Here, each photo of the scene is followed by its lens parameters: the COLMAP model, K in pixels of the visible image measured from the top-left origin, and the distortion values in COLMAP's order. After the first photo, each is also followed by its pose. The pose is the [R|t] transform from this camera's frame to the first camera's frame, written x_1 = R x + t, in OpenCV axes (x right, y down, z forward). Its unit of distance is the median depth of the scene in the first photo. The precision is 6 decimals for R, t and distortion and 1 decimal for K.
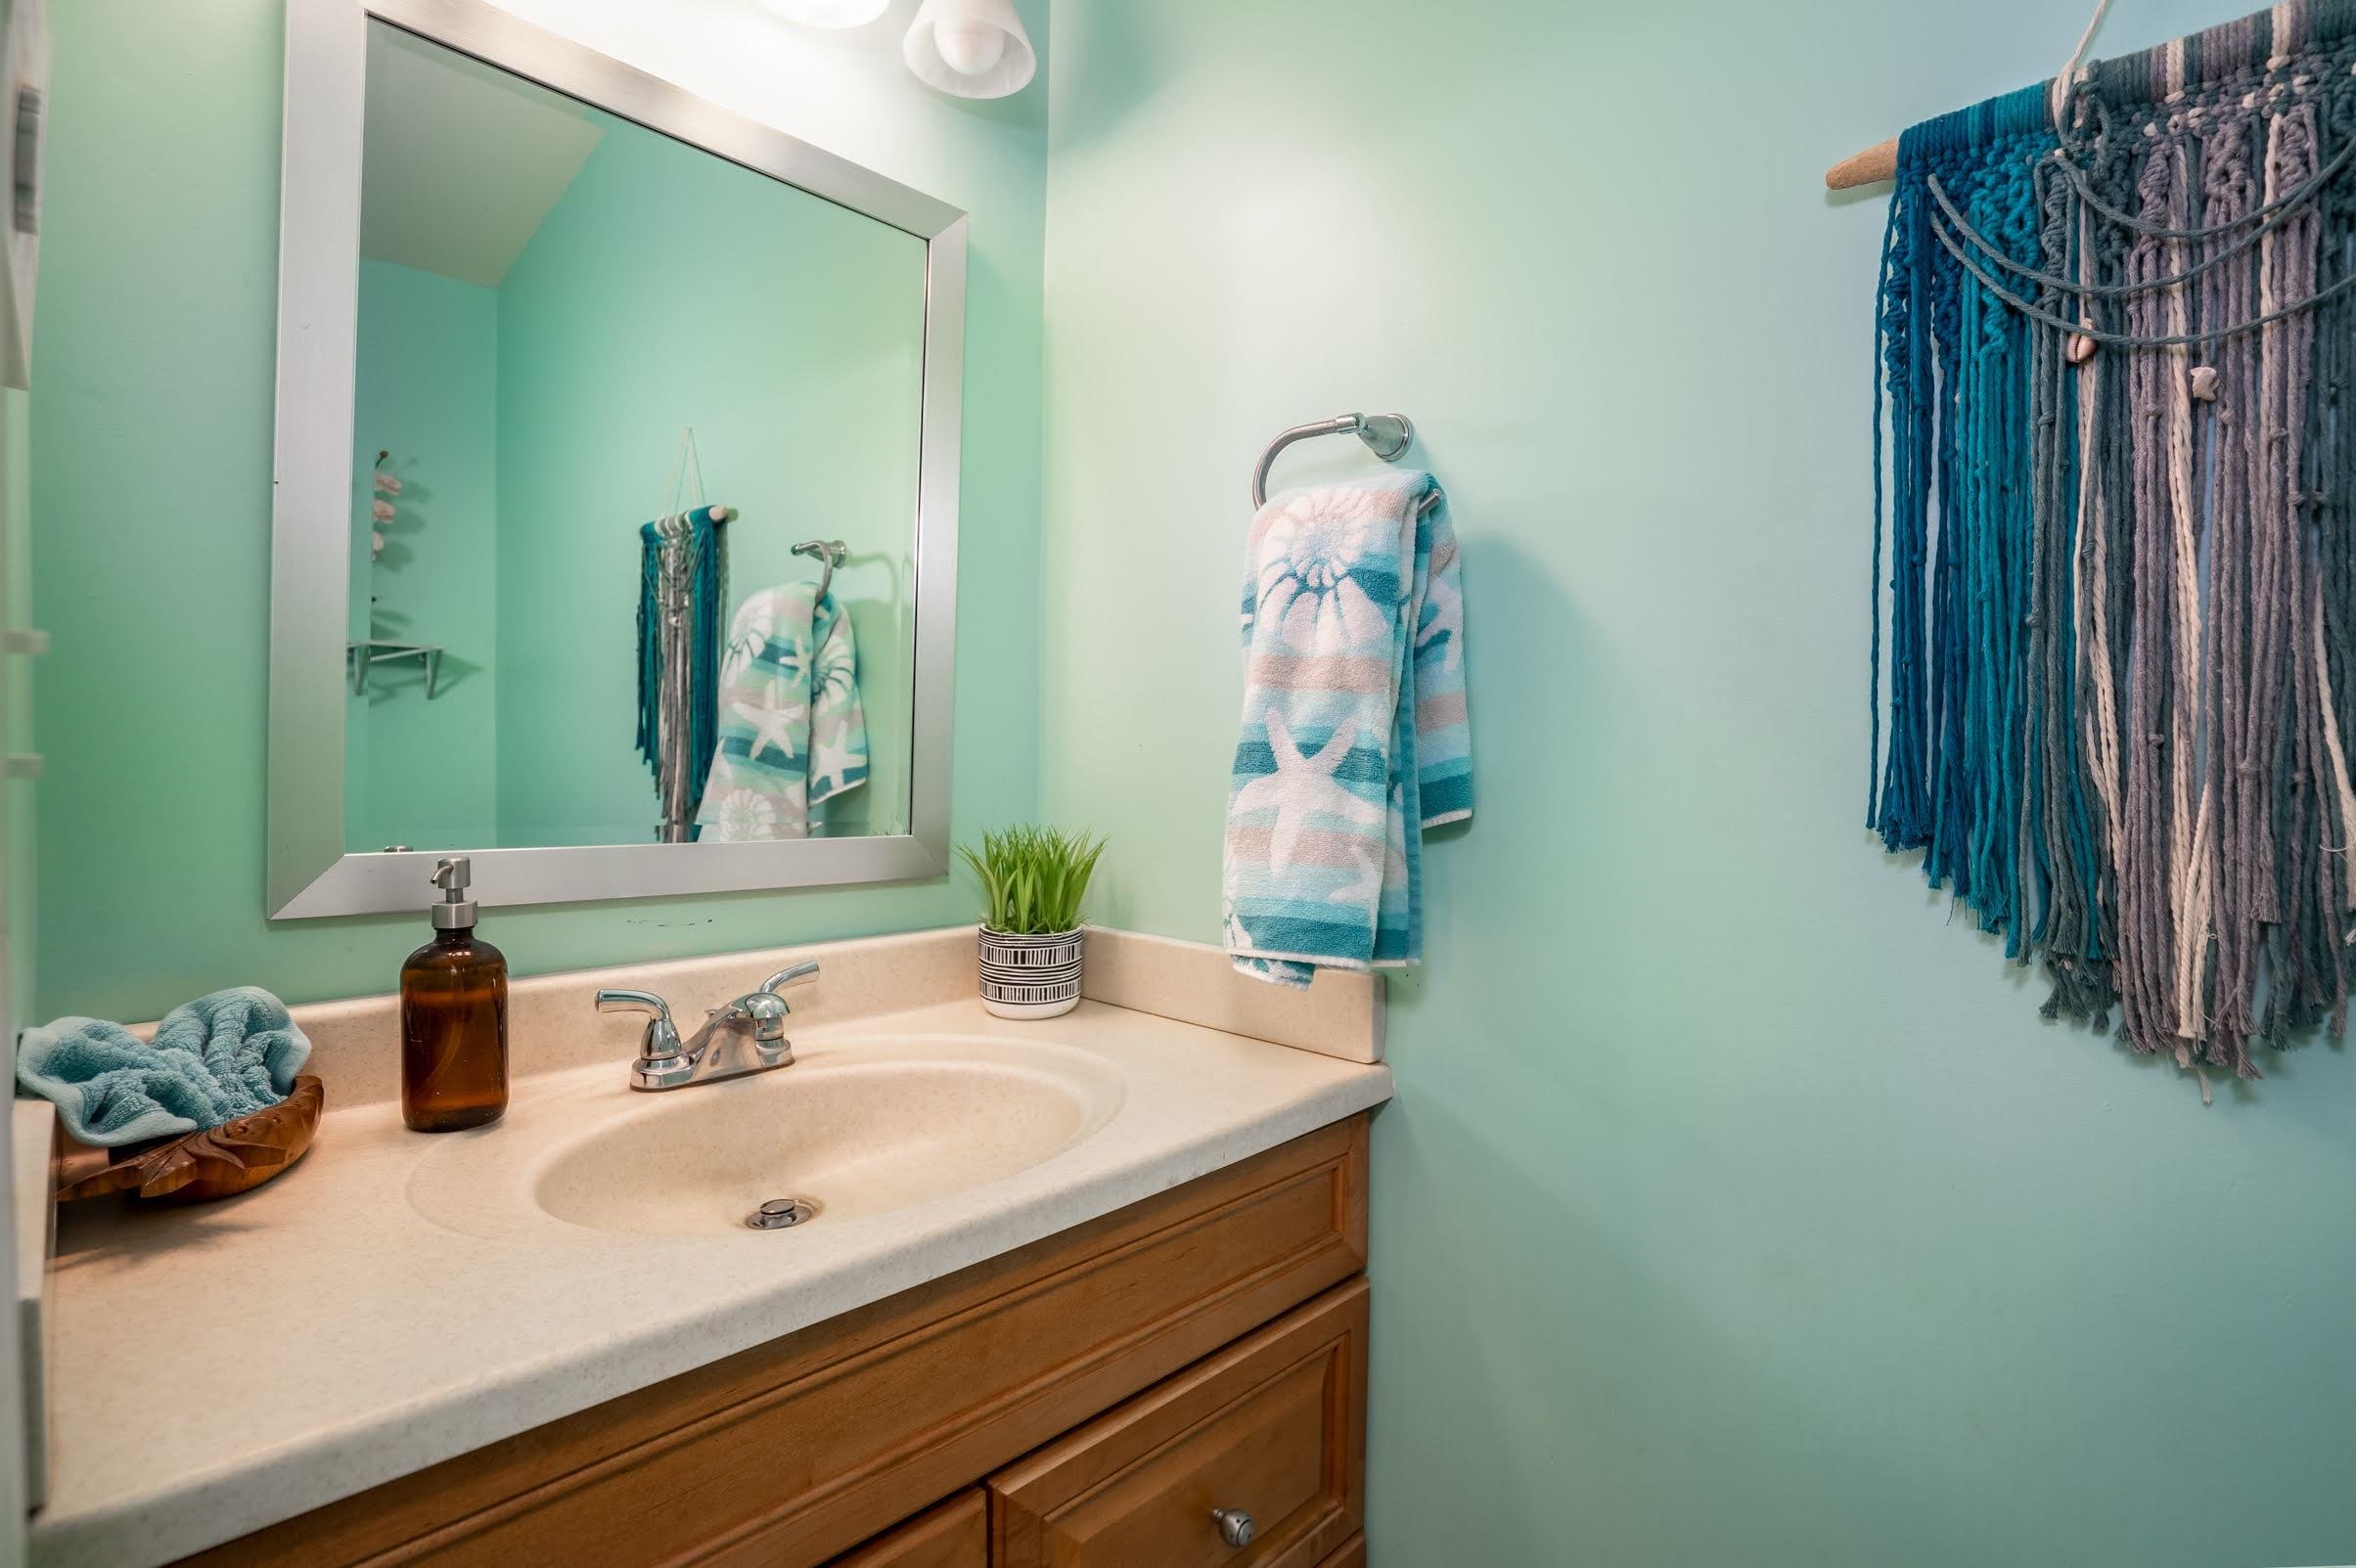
lens RADIAL K [[1102.2, 0, 1178.0], [0, 1102.2, 784.0], [0, 0, 1]] dist [-0.001541, 0.000041]
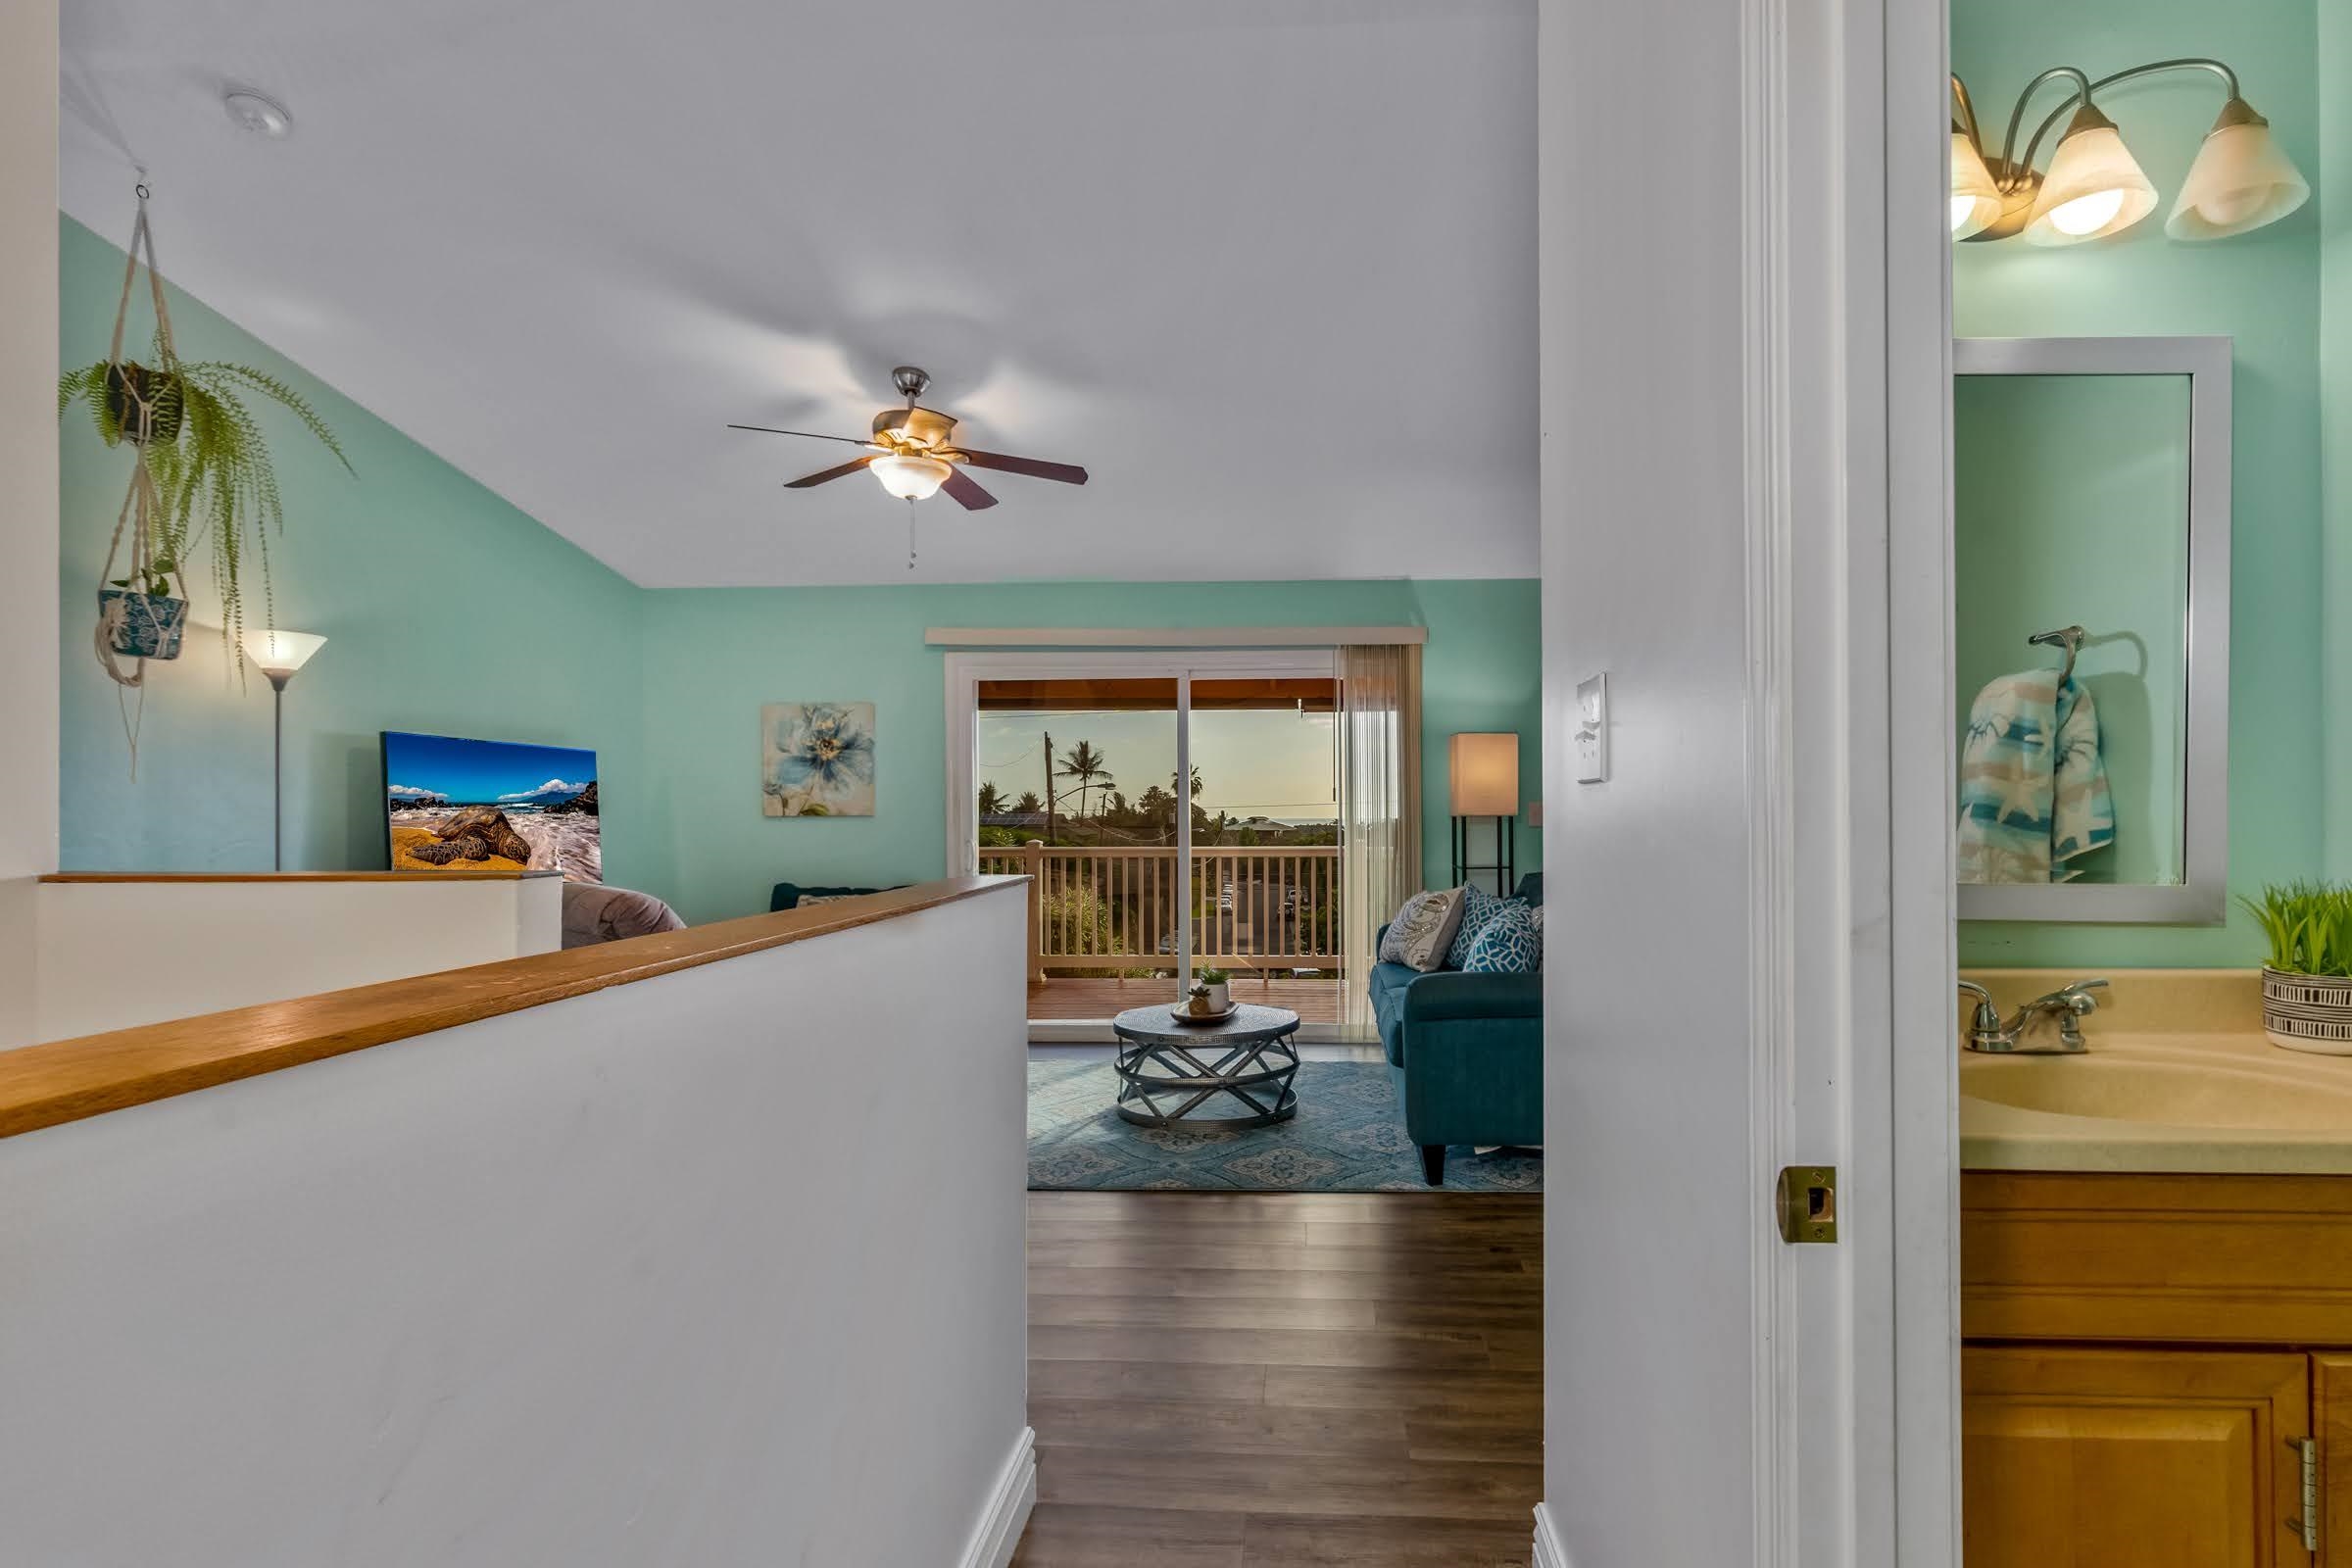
lens RADIAL K [[1273.3, 0, 1177.2], [0, 1273.3, 812.6], [0, 0, 1]] dist [-0.000698, -0.000843]
pose [[0.674243, -0.017358, -0.738306, 0.028804], [-0.009169, 0.999450, -0.031871, 0.018578], [0.738453, 0.028258, 0.673713, -0.578223]]
